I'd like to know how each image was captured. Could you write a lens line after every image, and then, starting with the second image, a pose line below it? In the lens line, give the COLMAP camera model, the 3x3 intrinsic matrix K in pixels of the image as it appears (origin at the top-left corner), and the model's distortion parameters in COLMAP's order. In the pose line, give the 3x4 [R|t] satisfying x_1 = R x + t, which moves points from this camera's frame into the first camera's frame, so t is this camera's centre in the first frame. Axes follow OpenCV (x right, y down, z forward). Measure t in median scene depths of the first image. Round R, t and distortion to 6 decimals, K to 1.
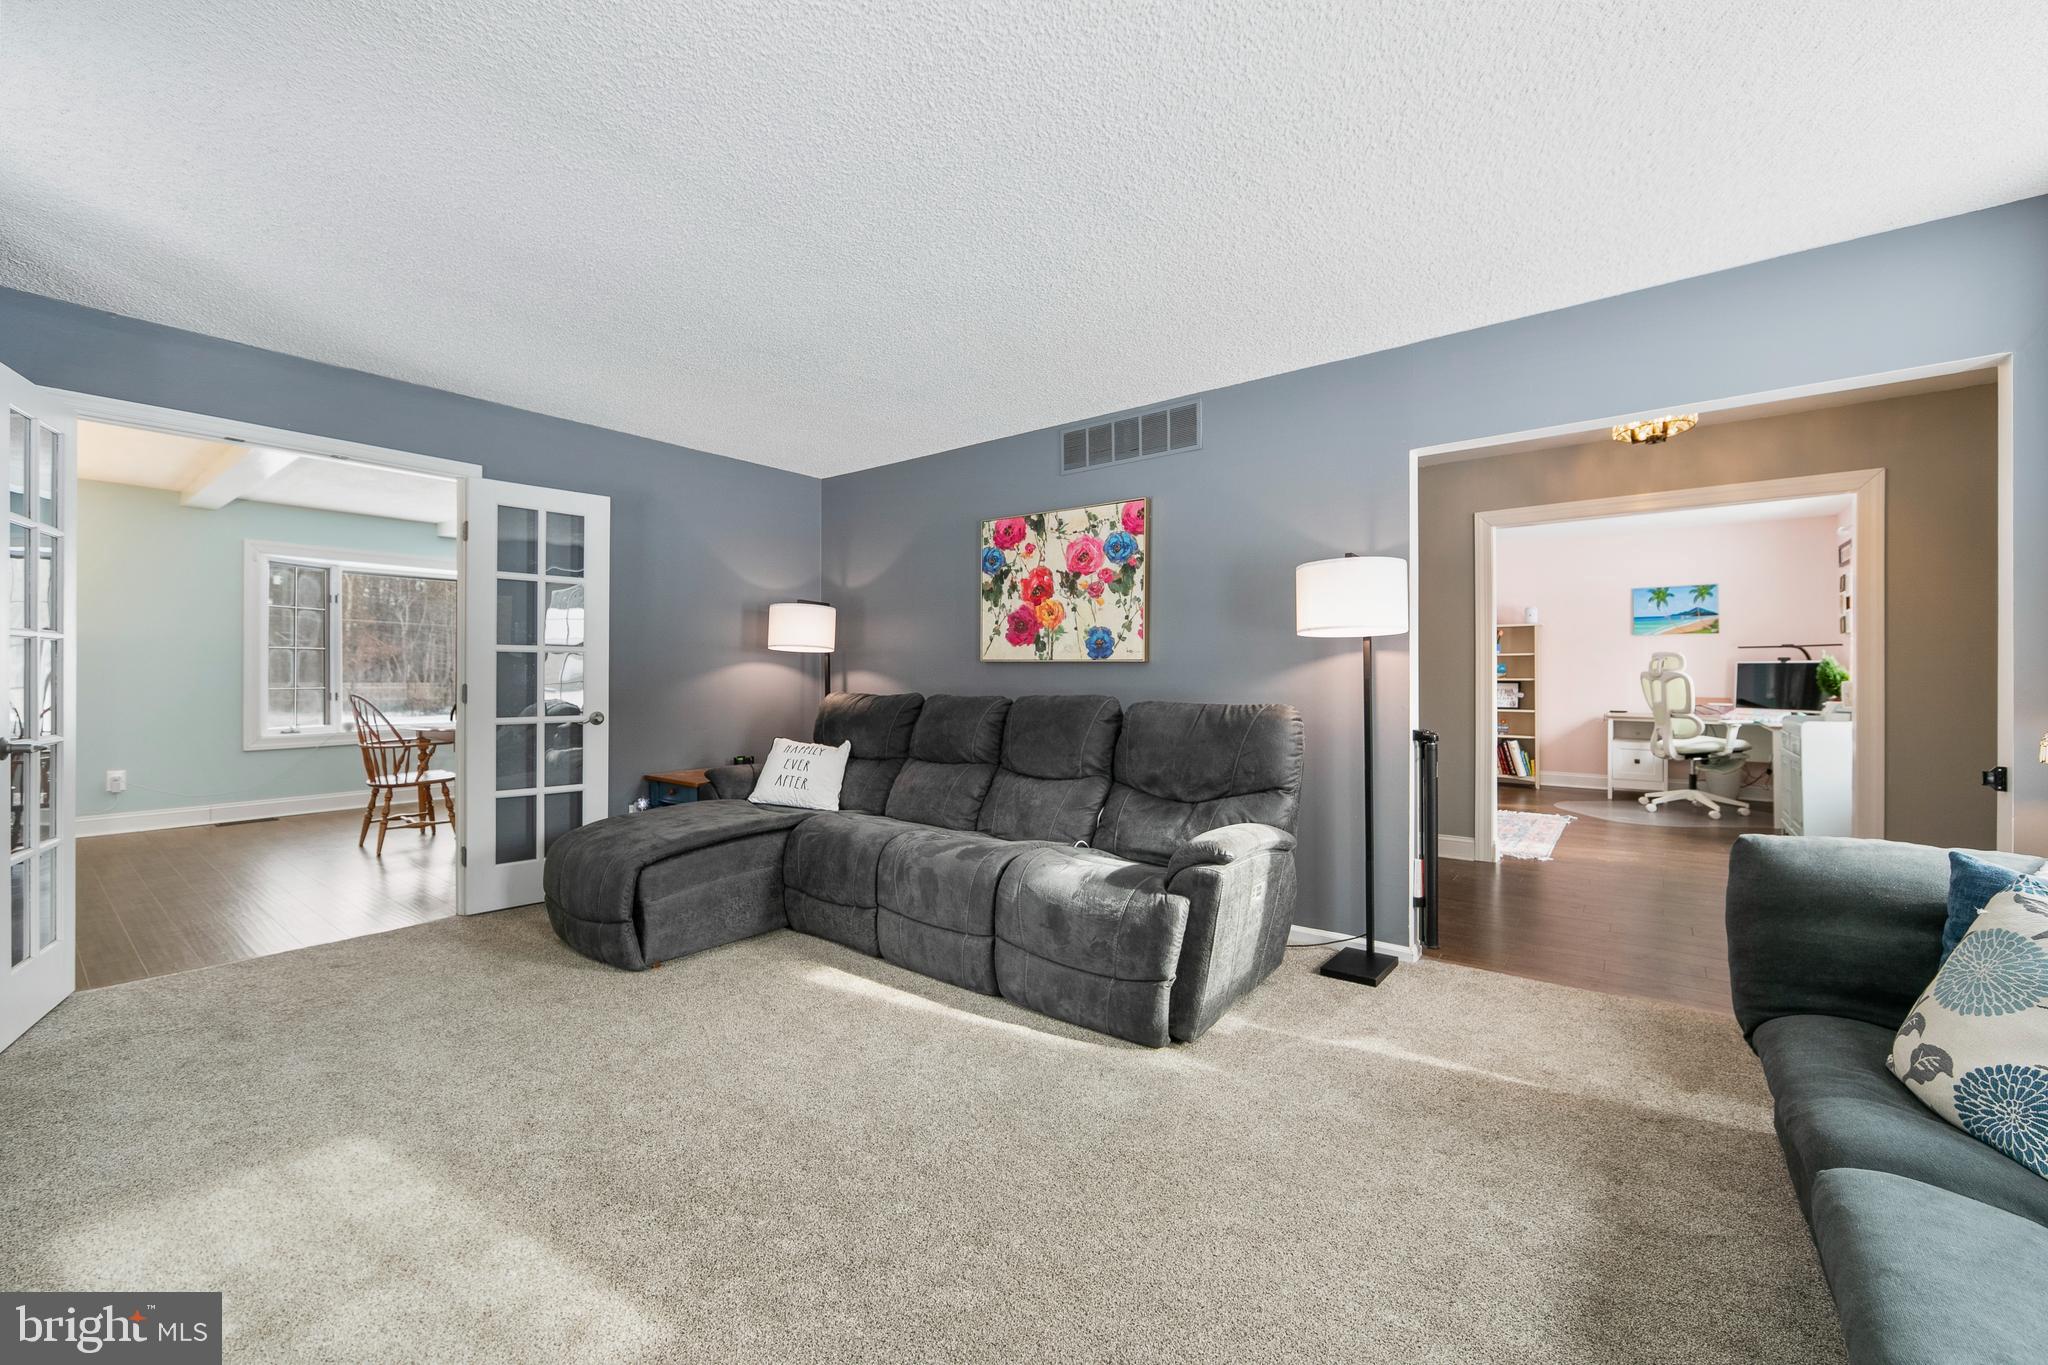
lens RADIAL K [[807.8, 0, 1024.5], [0, 807.8, 665.1], [0, 0, 1]] dist [-0.002724, -0.000107]
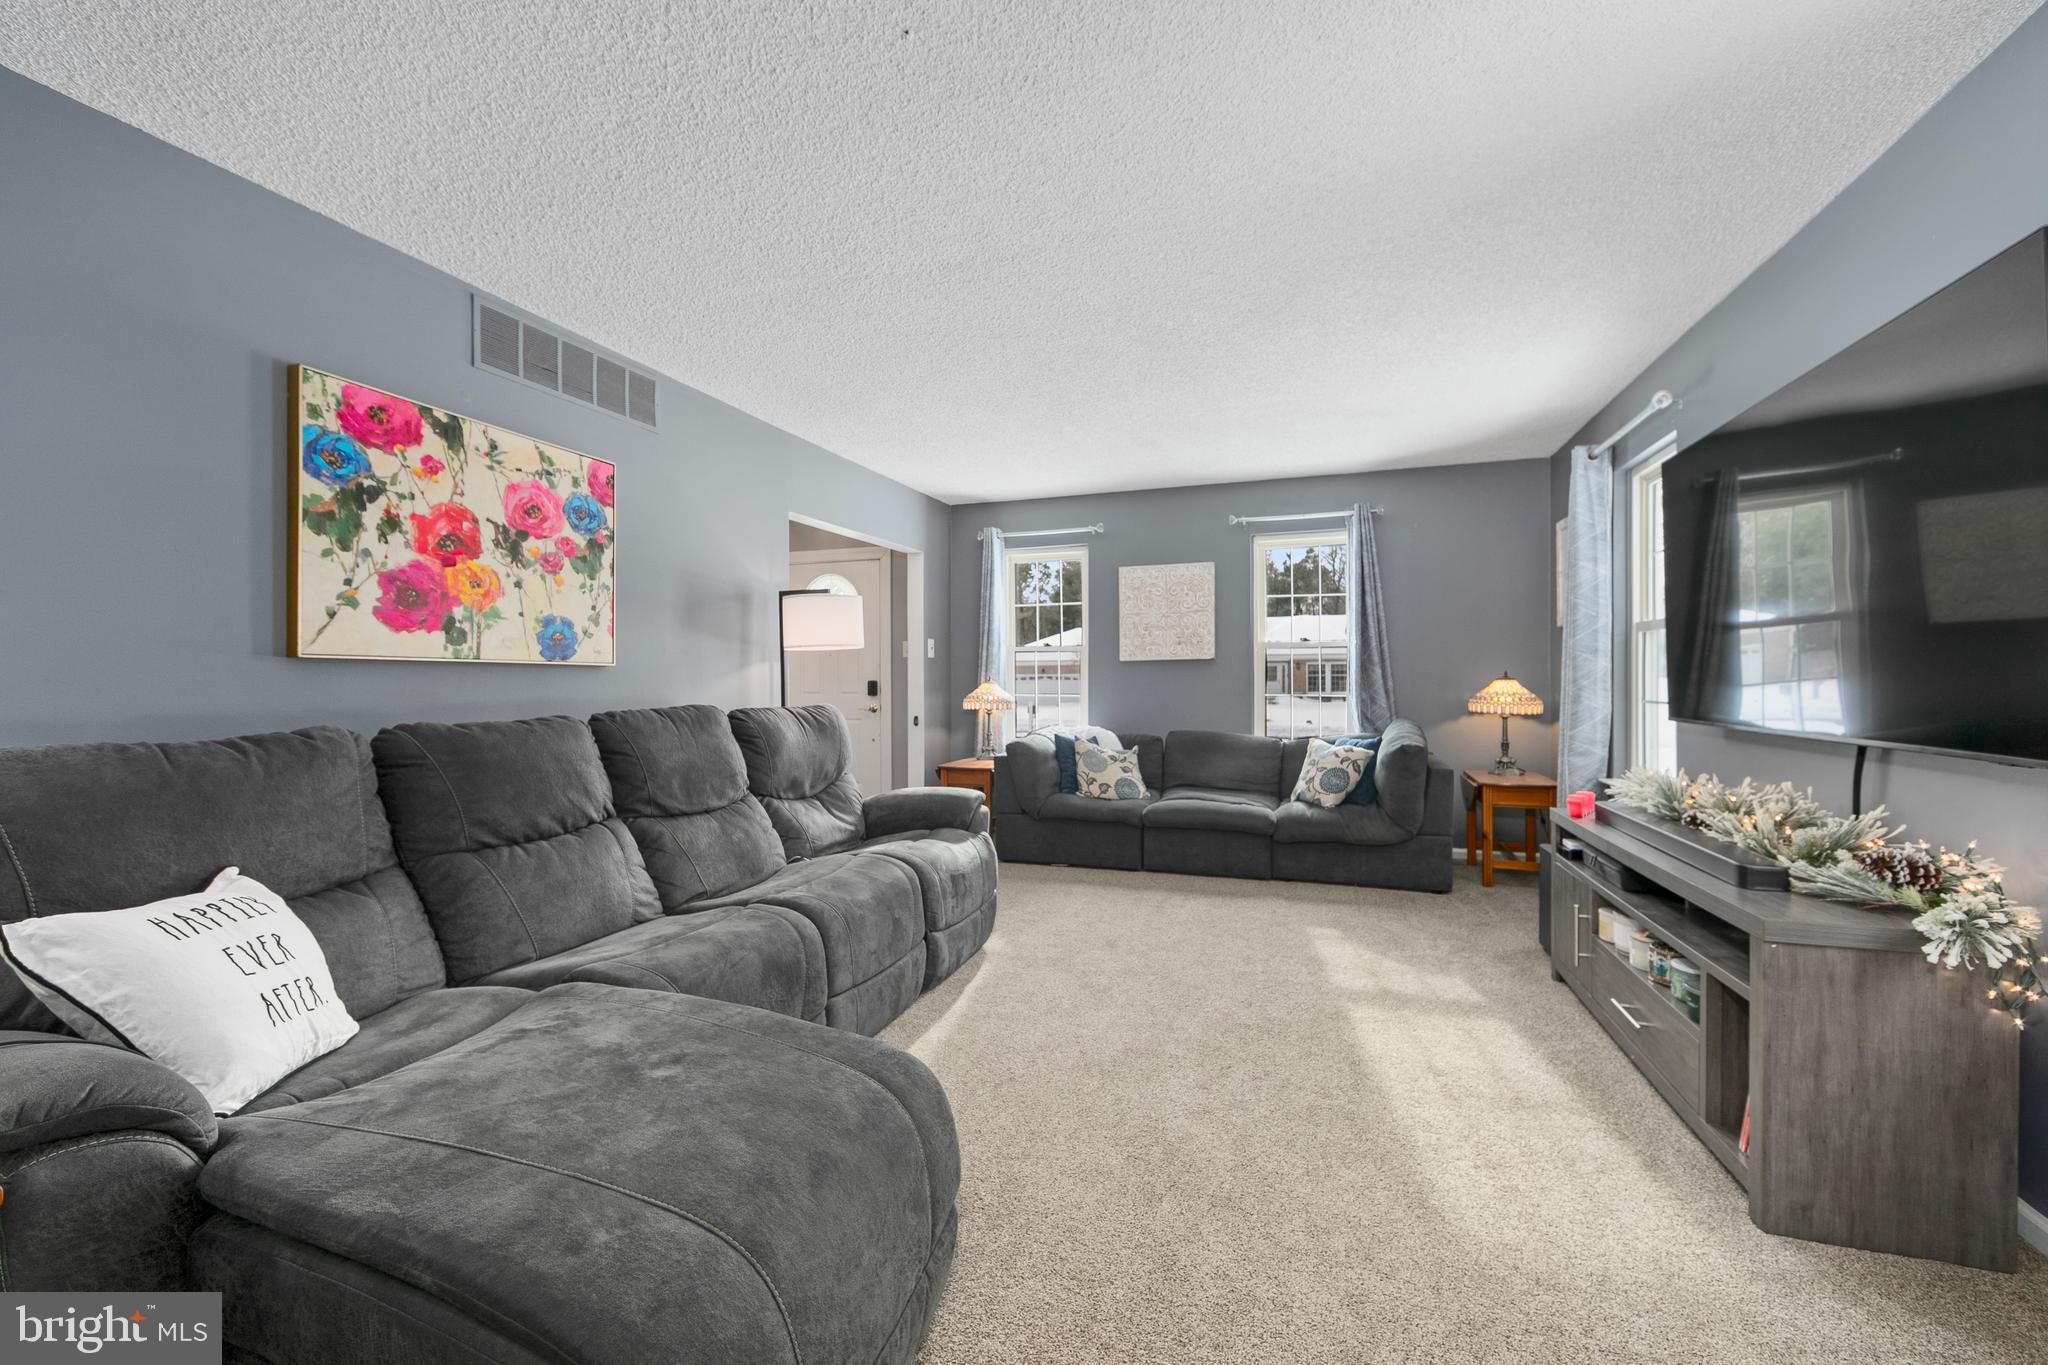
lens RADIAL K [[807.8, 0, 1025.4], [0, 807.8, 684.4], [0, 0, 1]] dist [-0.002724, -0.000107]
pose [[-0.319286, -0.001536, 0.947657, -0.698305], [0.003334, 0.999991, 0.002744, 0.012544], [-0.947652, 0.004036, -0.319278, 0.808895]]
